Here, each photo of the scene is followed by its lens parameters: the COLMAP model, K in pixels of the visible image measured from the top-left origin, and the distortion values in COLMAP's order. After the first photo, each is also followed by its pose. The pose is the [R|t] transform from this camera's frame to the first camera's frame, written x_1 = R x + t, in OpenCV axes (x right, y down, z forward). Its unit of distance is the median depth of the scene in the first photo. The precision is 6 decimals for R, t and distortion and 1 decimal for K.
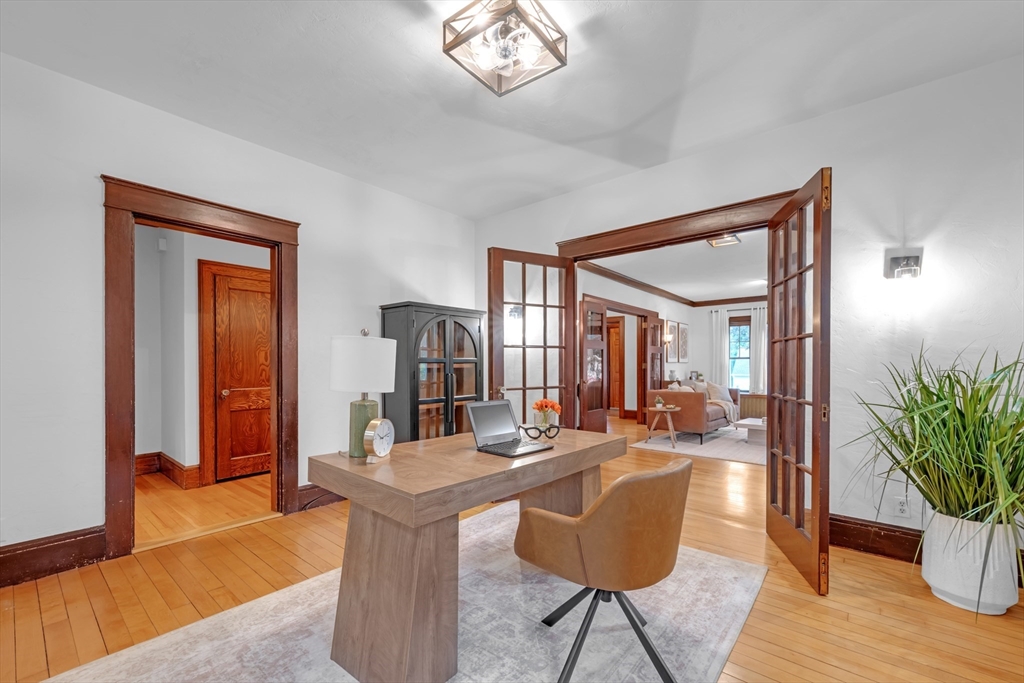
lens RADIAL K [[413.9, 0, 516.8], [0, 413.9, 370.6], [0, 0, 1]] dist [-0.000334, -0.000459]
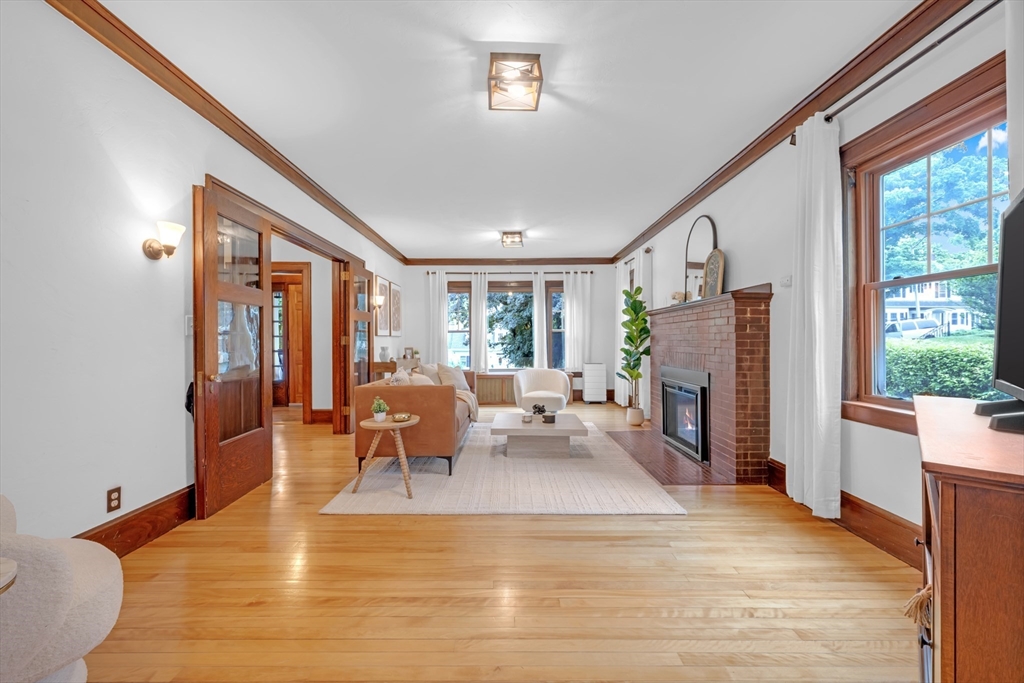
lens RADIAL K [[413.9, 0, 507.1], [0, 413.9, 343.9], [0, 0, 1]] dist [-0.000334, -0.000459]
pose [[0.770903, -0.004661, 0.636936, 0.090030], [0.007912, 0.999966, -0.002259, -0.002617], [-0.636904, 0.006781, 0.770914, 0.328167]]
